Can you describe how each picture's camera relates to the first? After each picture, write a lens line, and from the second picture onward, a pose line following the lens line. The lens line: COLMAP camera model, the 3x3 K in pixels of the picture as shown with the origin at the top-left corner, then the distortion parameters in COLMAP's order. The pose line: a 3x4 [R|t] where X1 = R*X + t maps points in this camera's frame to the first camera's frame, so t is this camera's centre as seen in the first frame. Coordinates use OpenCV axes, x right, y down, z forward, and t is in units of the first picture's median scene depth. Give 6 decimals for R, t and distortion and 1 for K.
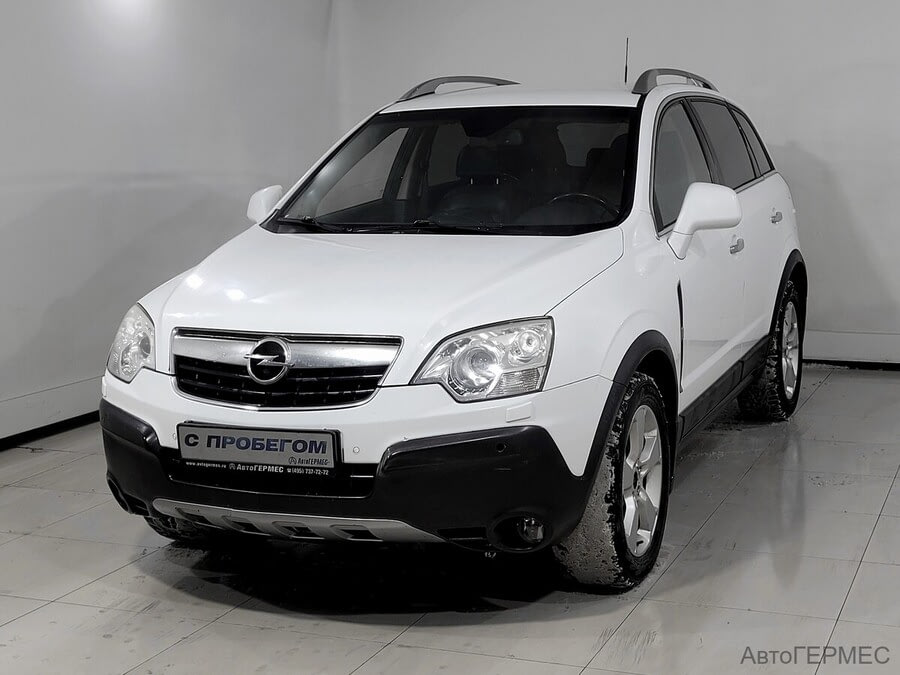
lens RADIAL K [[574.6, 0, 450.0], [0, 574.6, 337.5], [0, 0, 1]] dist [0.000646, 0.000039]
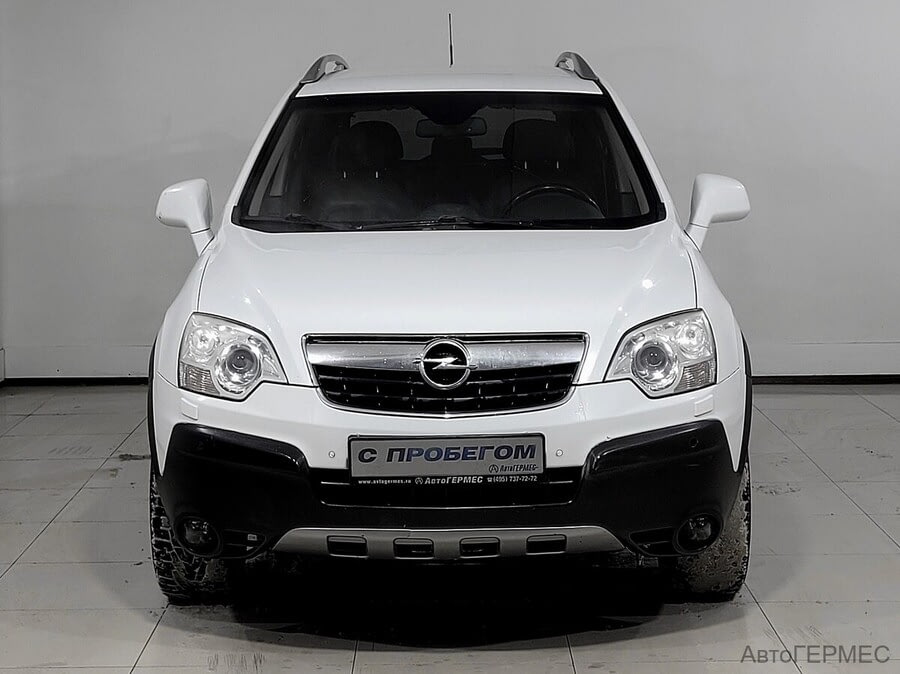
lens RADIAL K [[678.4, 0, 379.5], [0, 678.4, 338.5], [0, 0, 1]] dist [-0.000476, -0.004899]
pose [[0.989124, -0.035846, 0.142647, -0.583764], [0.039991, 0.998854, -0.026299, 0.024383], [-0.141541, 0.031717, 0.989424, -0.063534]]
